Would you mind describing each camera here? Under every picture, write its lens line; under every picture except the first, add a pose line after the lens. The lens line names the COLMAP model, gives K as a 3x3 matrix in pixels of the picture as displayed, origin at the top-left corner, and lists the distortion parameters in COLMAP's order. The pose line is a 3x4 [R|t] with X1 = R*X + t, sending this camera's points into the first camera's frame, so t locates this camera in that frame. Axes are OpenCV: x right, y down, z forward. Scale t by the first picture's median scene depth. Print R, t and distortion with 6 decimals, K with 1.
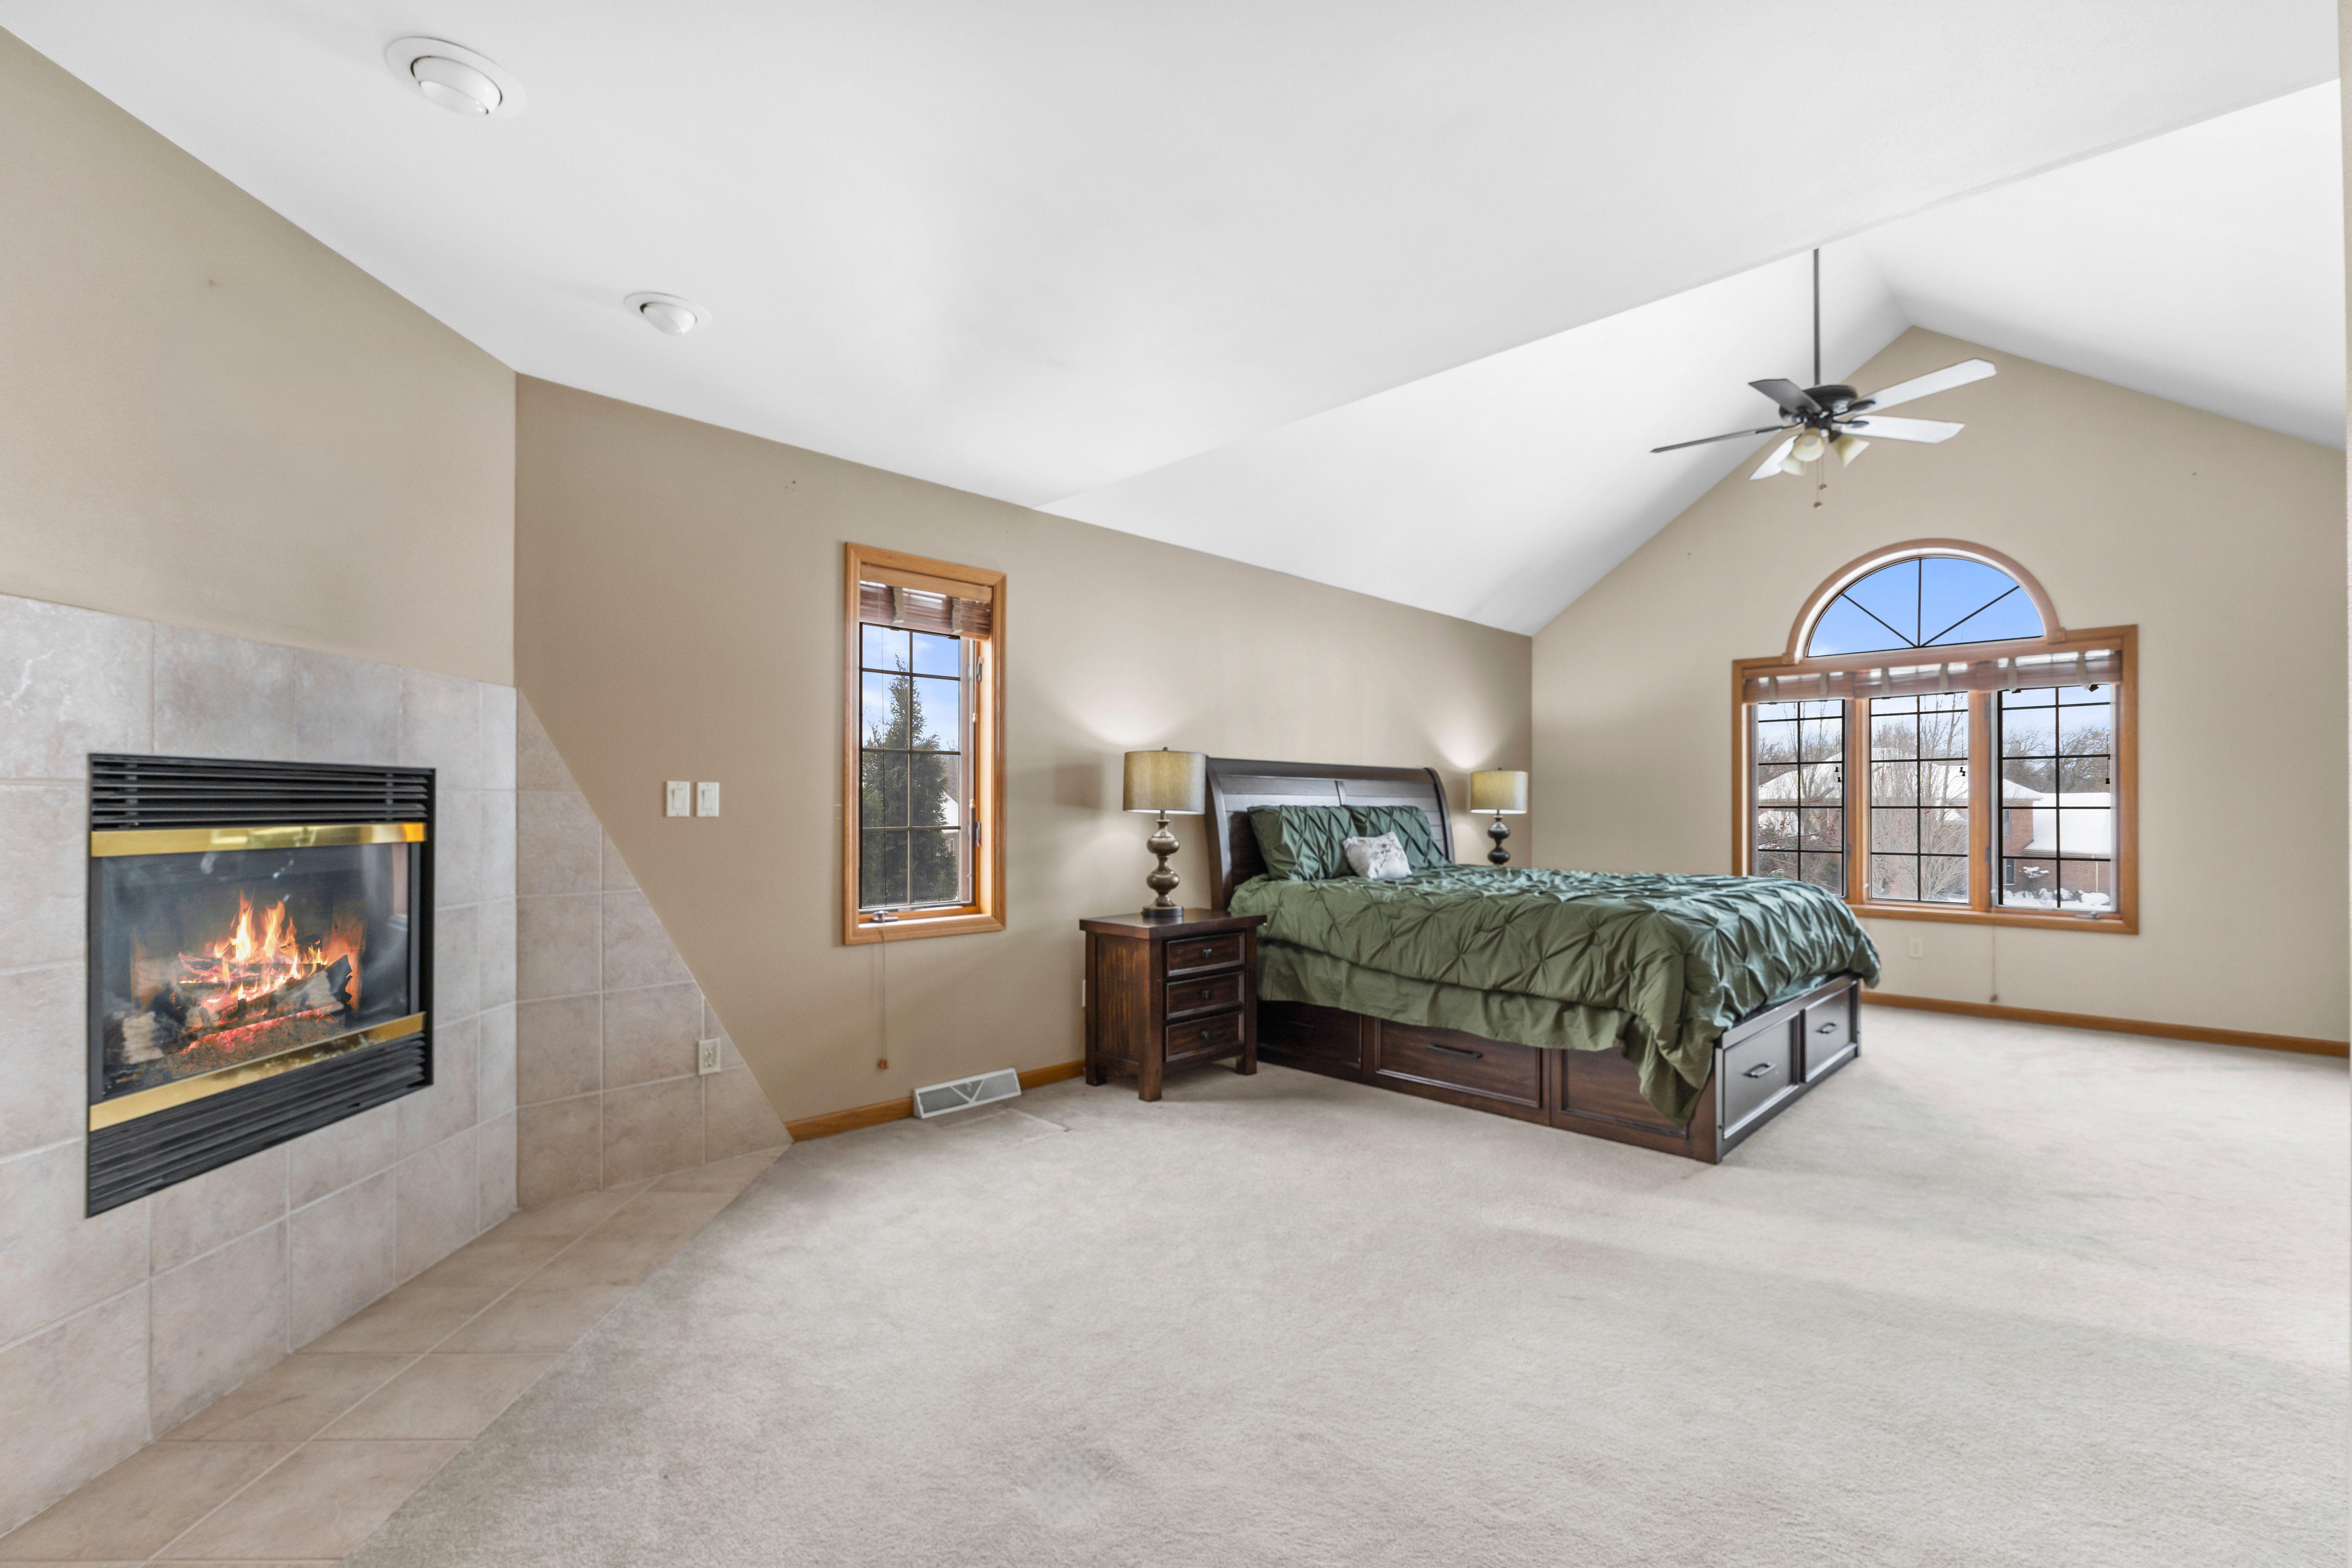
lens RADIAL K [[1015.7, 0, 1181.5], [0, 1015.7, 804.4], [0, 0, 1]] dist [0.002538, 0.000583]
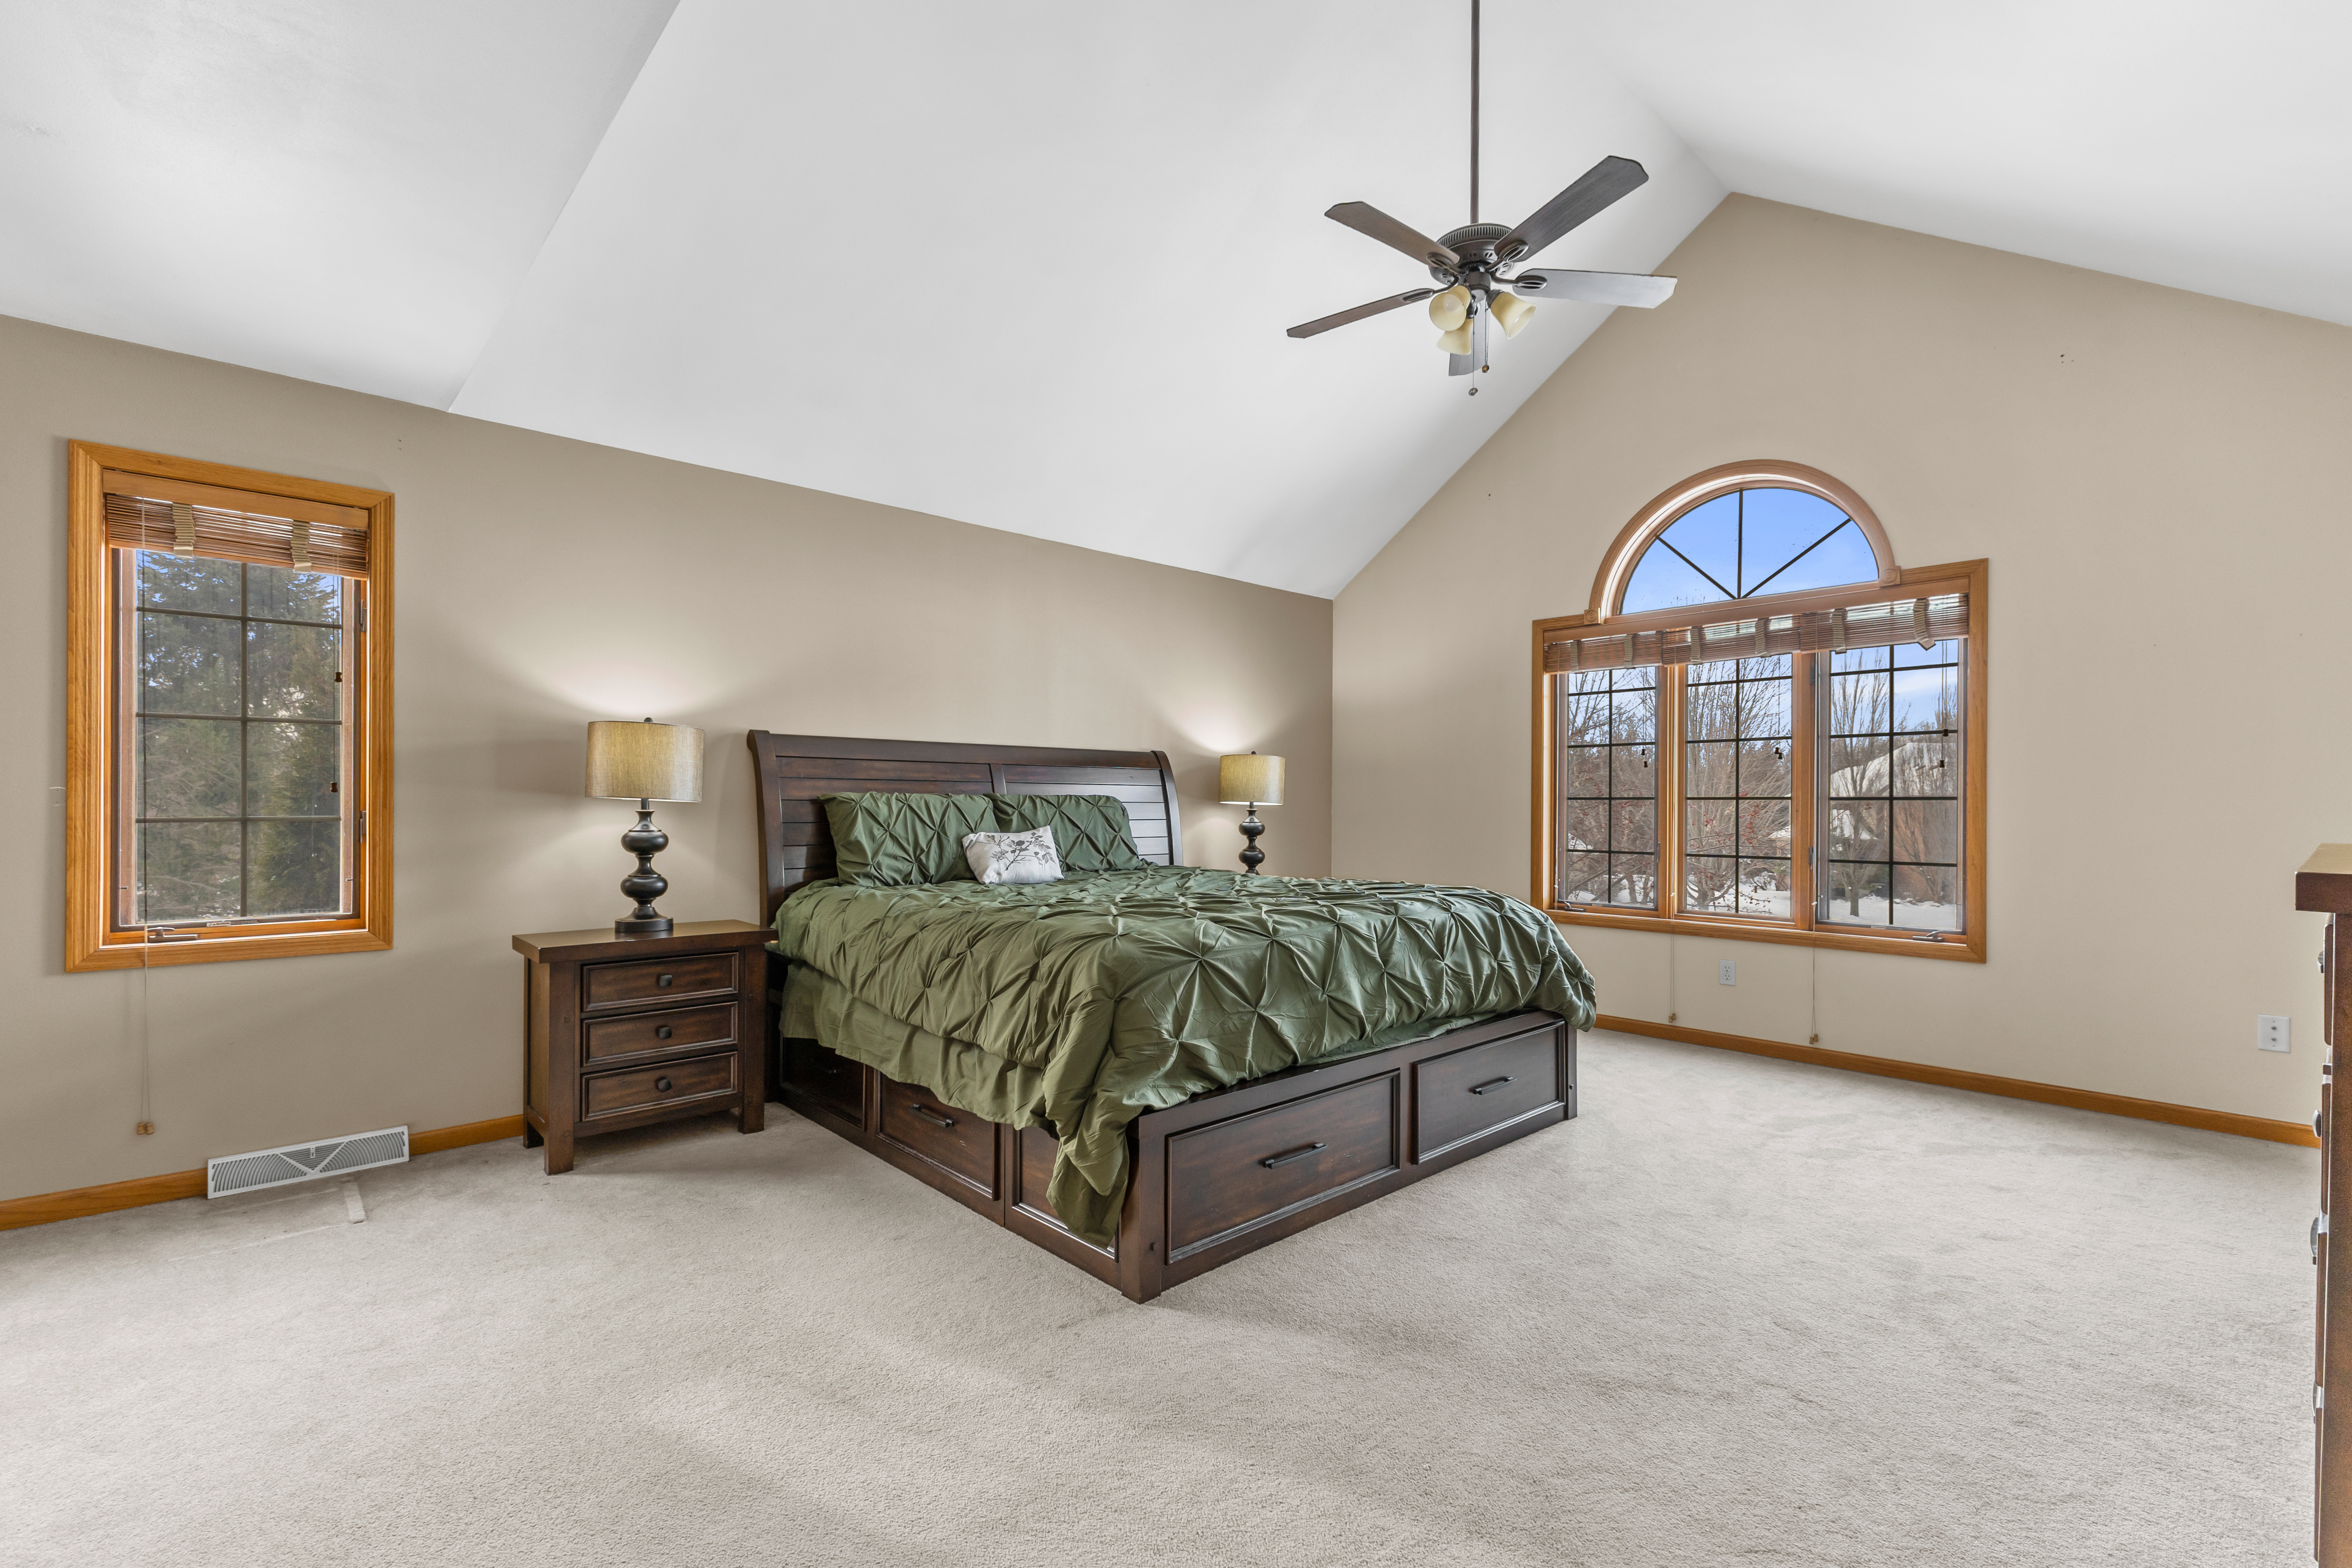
lens RADIAL K [[1012.0, 0, 1179.9], [0, 1012.0, 804.8], [0, 0, 1]] dist [0.014969, -0.000060]
pose [[0.998643, 0.002211, -0.052029, 0.394071], [-0.002010, 0.999990, 0.003927, 0.007084], [0.052037, -0.003817, 0.998638, 0.208129]]
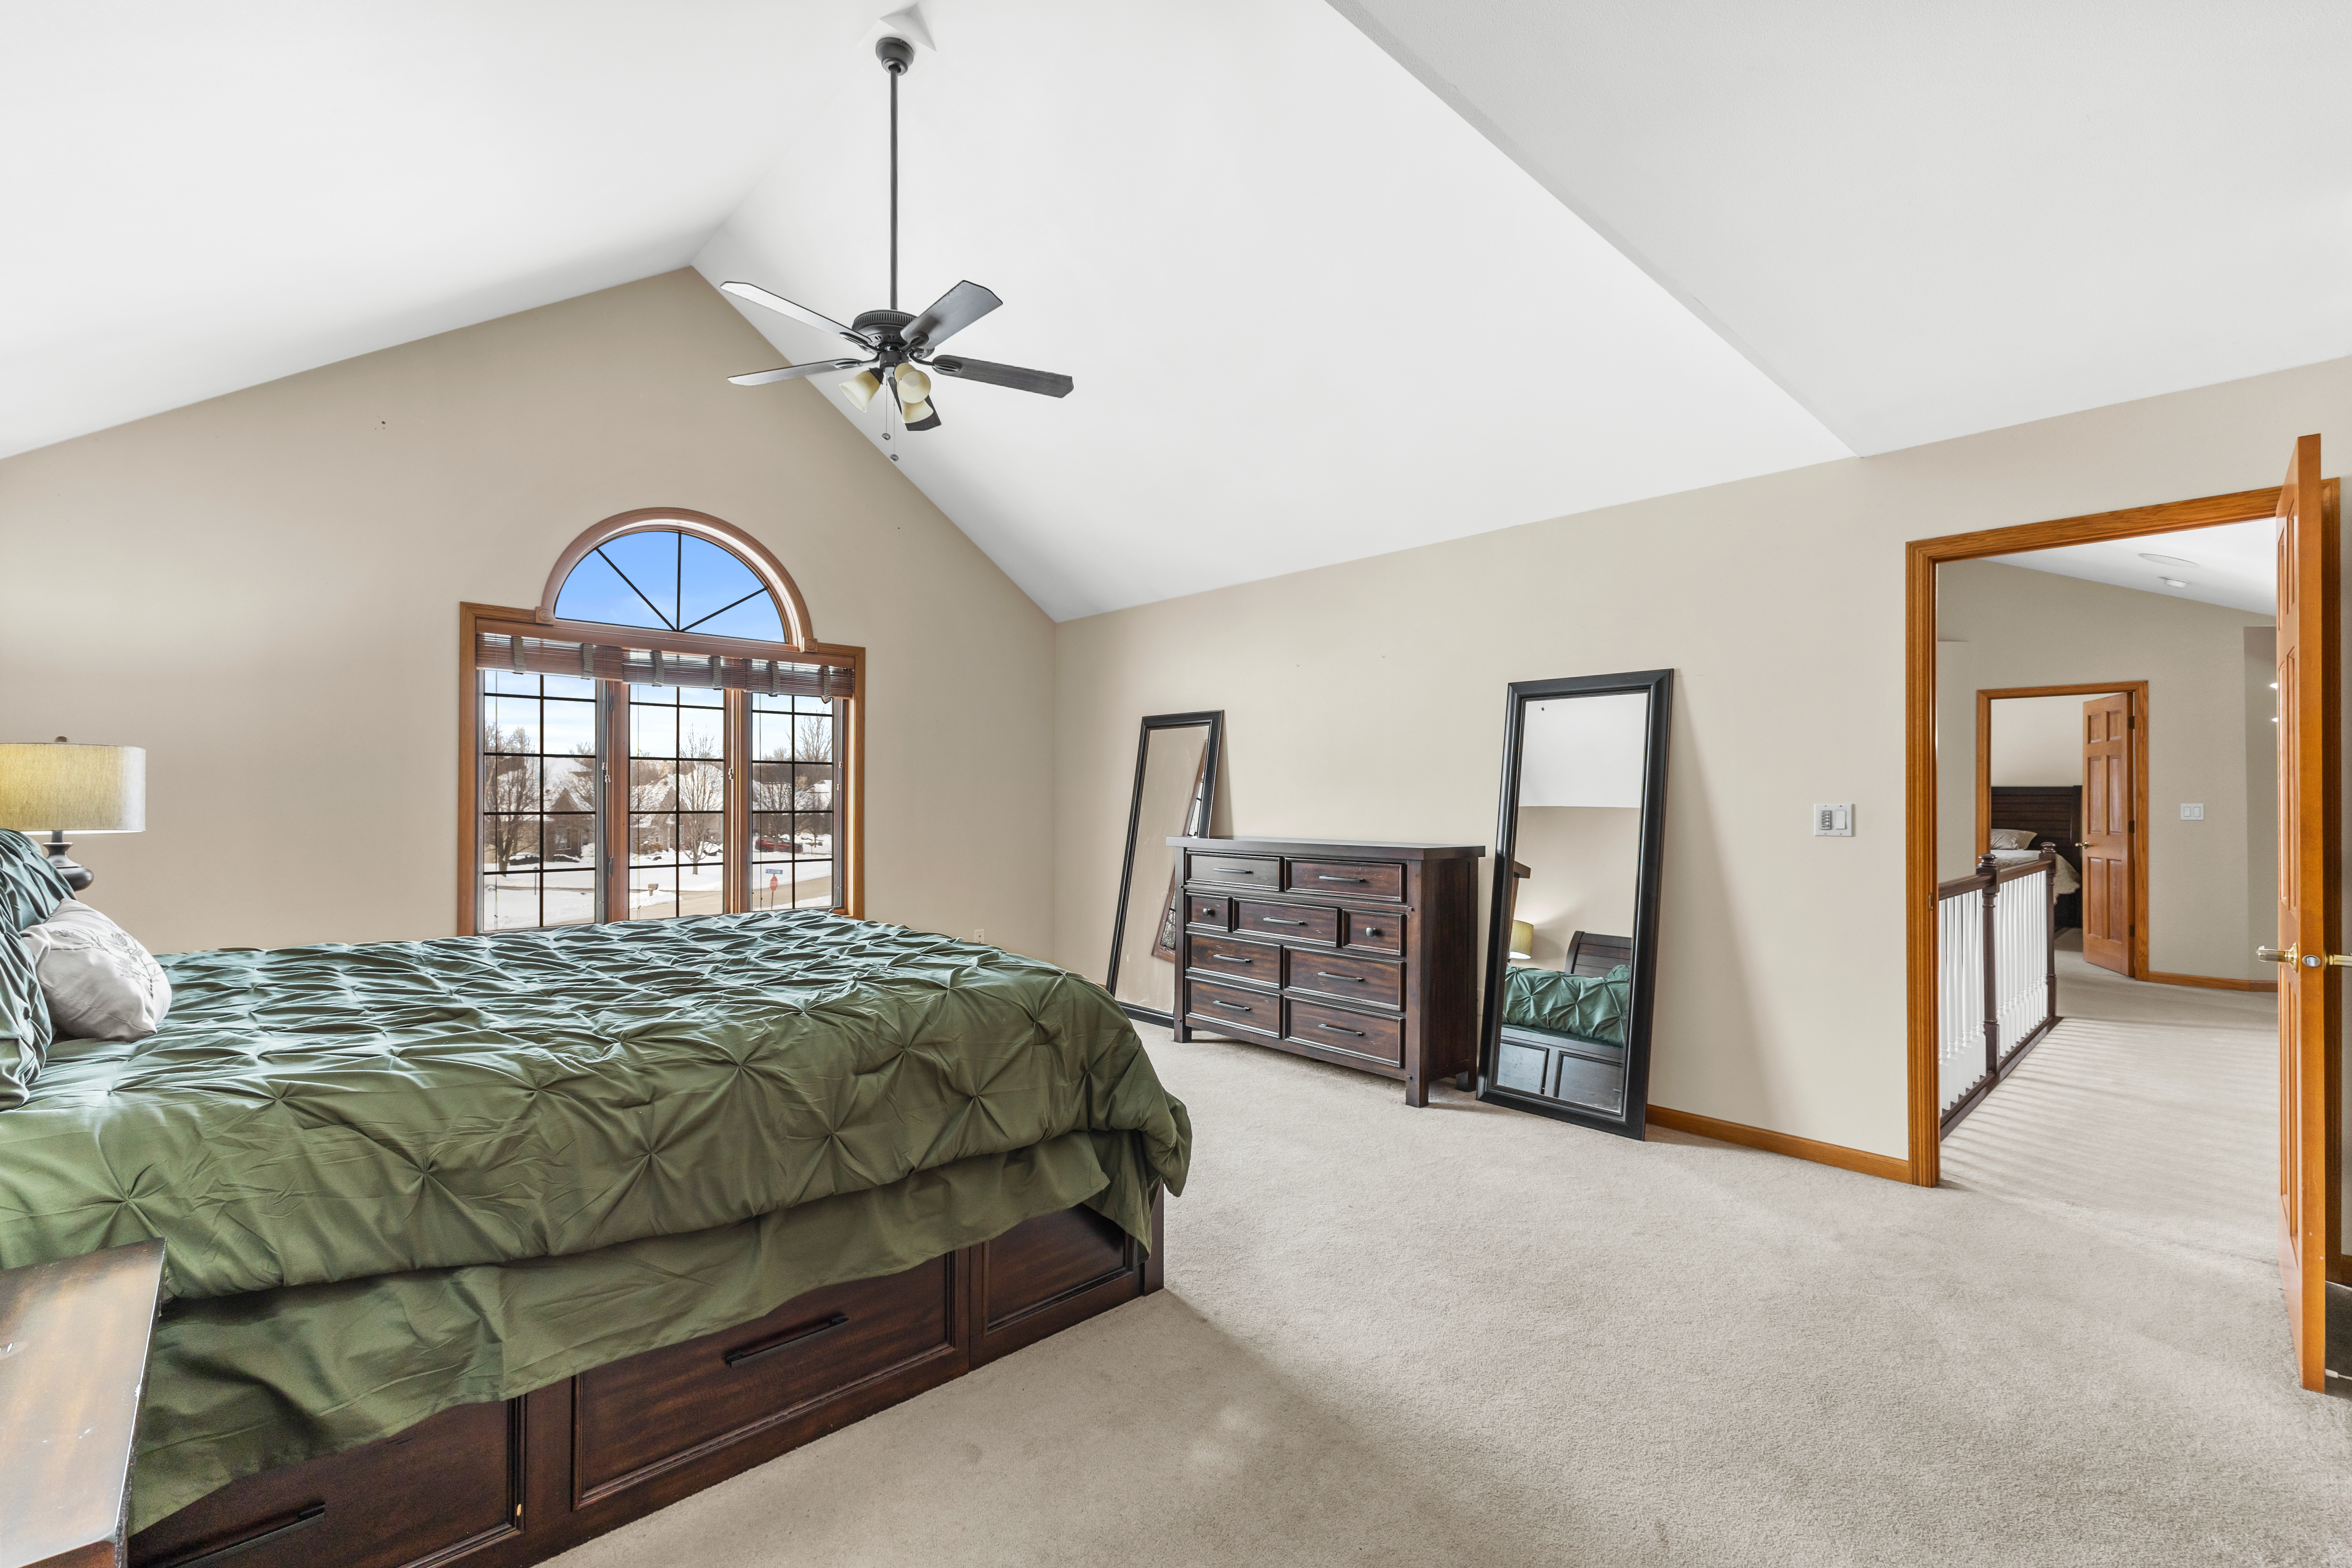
lens RADIAL K [[1015.7, 0, 1181.5], [0, 1015.7, 804.4], [0, 0, 1]] dist [0.002538, 0.000583]
pose [[0.042873, -0.001464, 0.999079, -0.164061], [-0.001900, 0.999997, 0.001547, -0.009112], [-0.999079, -0.001965, 0.042871, 0.640641]]
